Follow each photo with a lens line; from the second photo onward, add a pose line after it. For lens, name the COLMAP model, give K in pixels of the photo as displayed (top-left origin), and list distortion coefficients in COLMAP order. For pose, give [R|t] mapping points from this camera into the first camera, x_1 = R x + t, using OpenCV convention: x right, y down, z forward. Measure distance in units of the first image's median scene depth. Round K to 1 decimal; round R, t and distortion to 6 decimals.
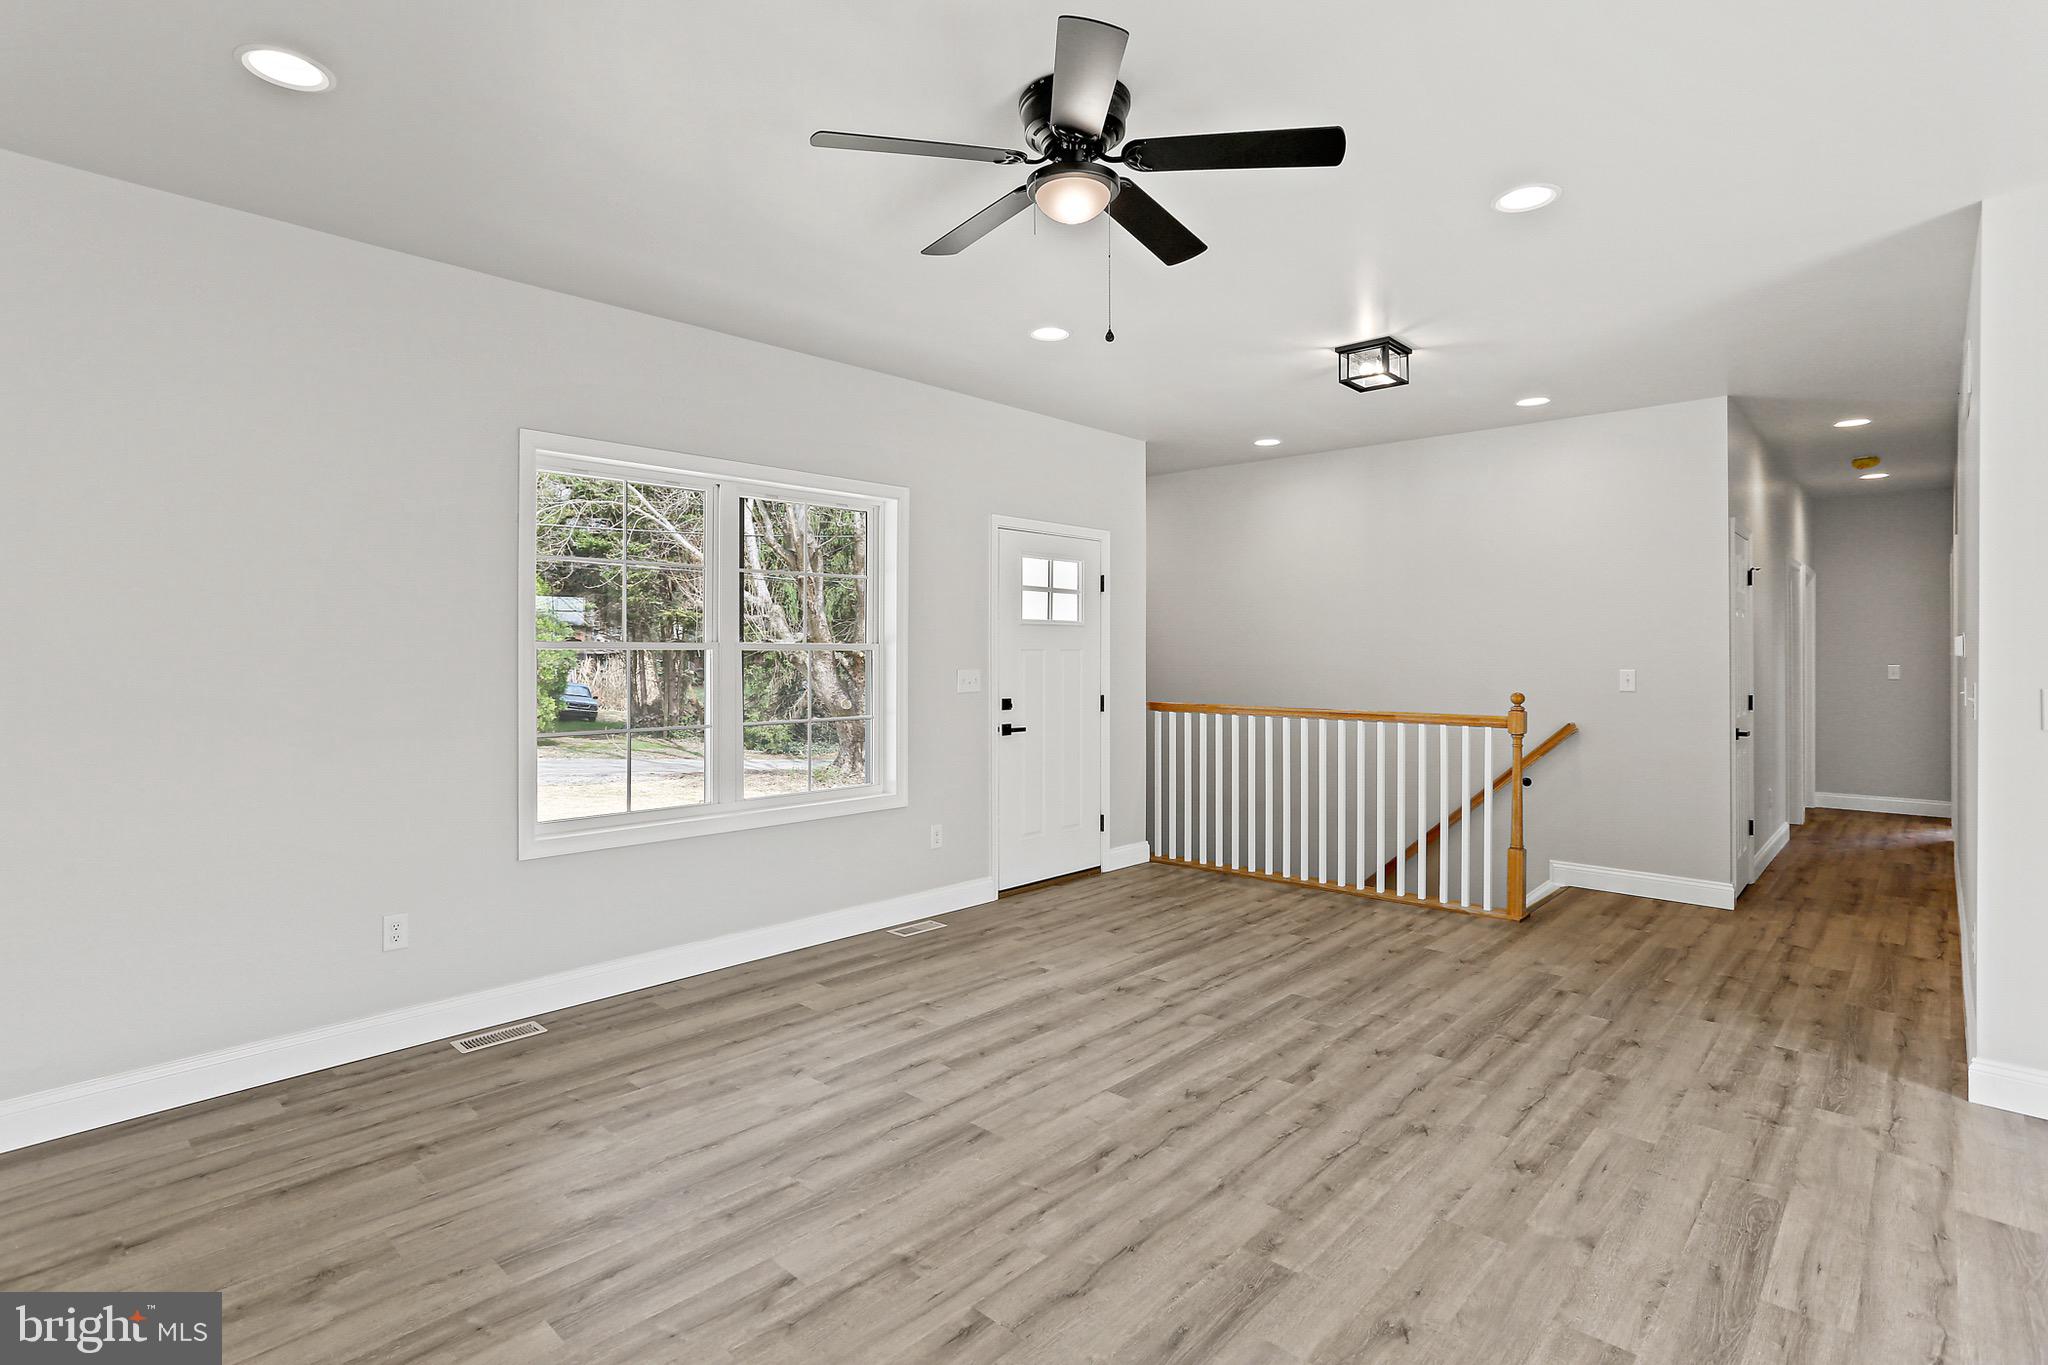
lens RADIAL K [[1001.8, 0, 1010.8], [0, 1001.8, 674.0], [0, 0, 1]] dist [-0.051786, 0.030440]
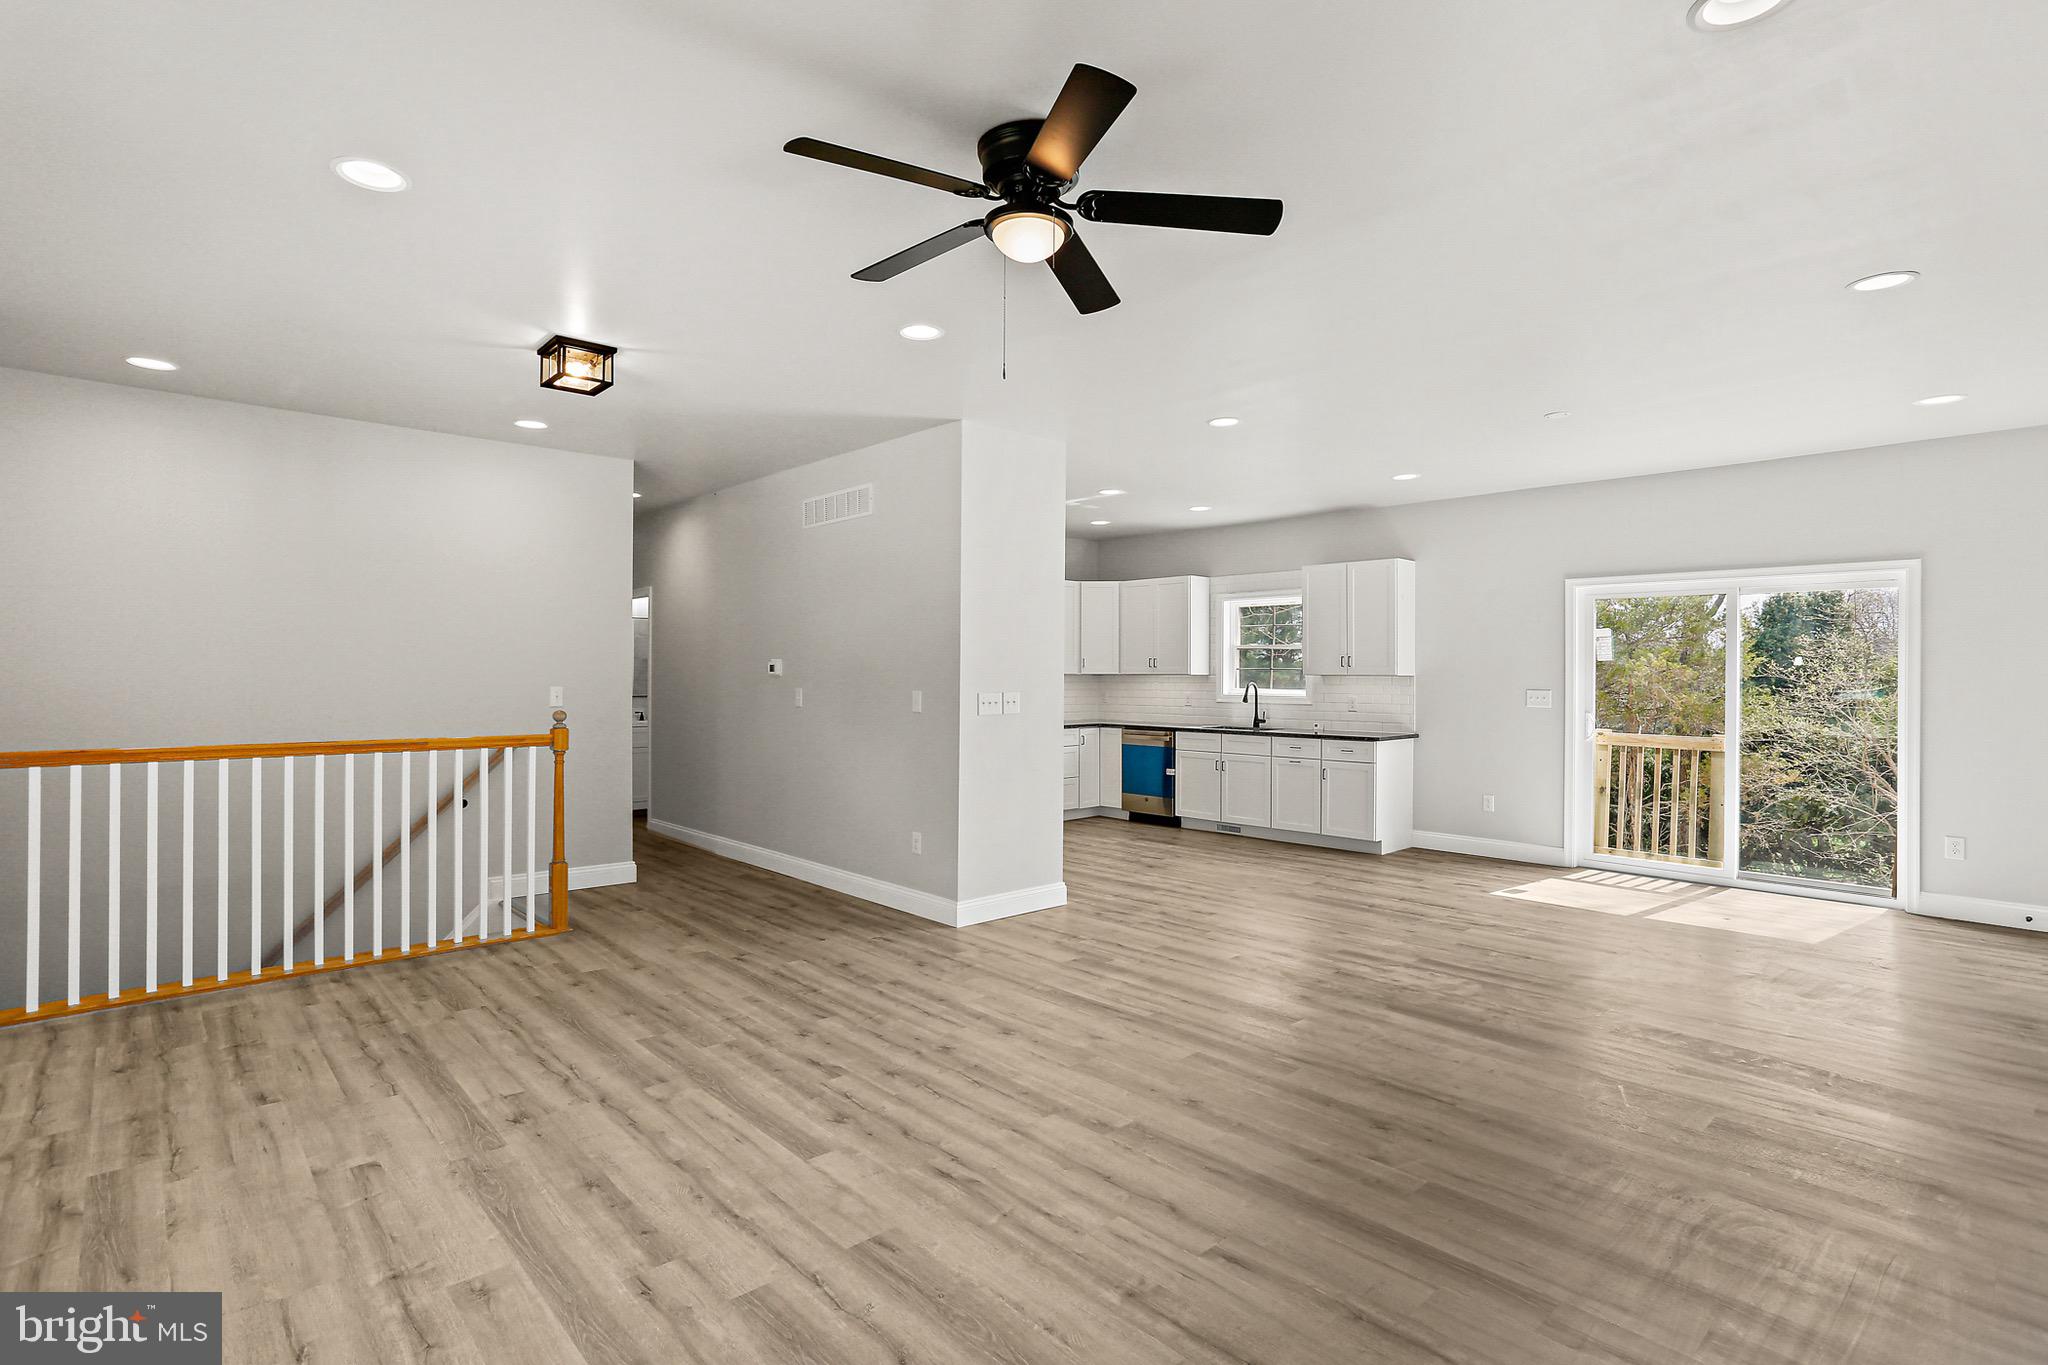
lens RADIAL K [[1001.8, 0, 1010.8], [0, 1001.8, 674.0], [0, 0, 1]] dist [-0.051786, 0.030440]
pose [[0.070950, 0.002334, 0.997477, -0.729288], [0.015368, 0.999876, -0.003432, -0.011466], [-0.997361, 0.015573, 0.070905, 0.698155]]
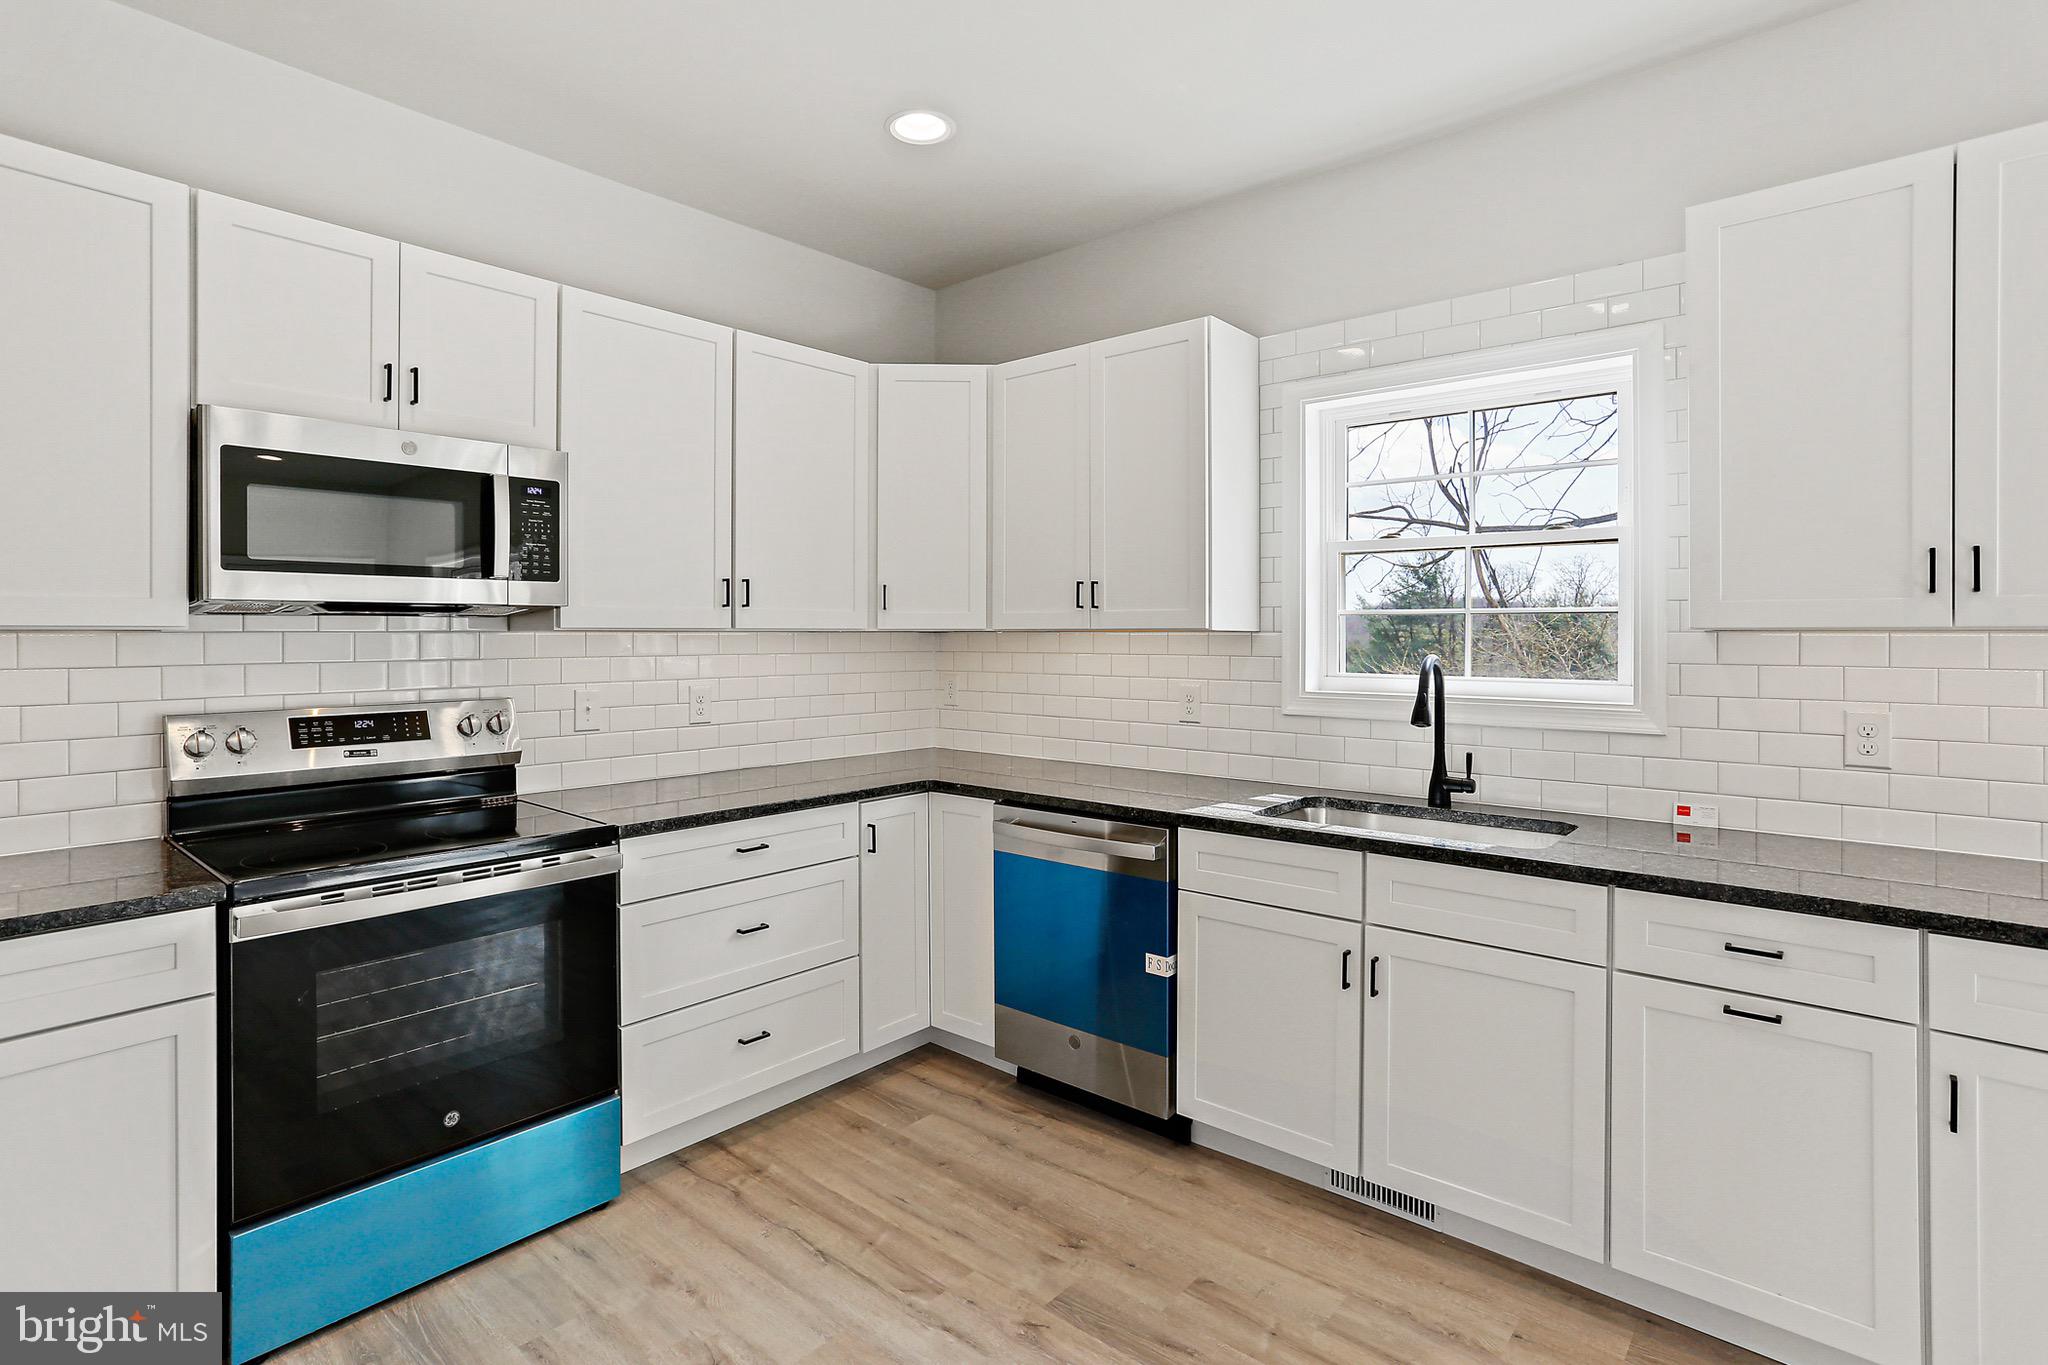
lens RADIAL K [[1011.9, 0, 1015.2], [0, 1011.9, 631.6], [0, 0, 1]] dist [-0.057203, 0.032211]
pose [[-0.043530, 0.003070, 0.999047, 1.192241], [0.018643, 0.999824, -0.002260, -0.010769], [-0.998878, 0.018527, -0.043579, 0.606391]]
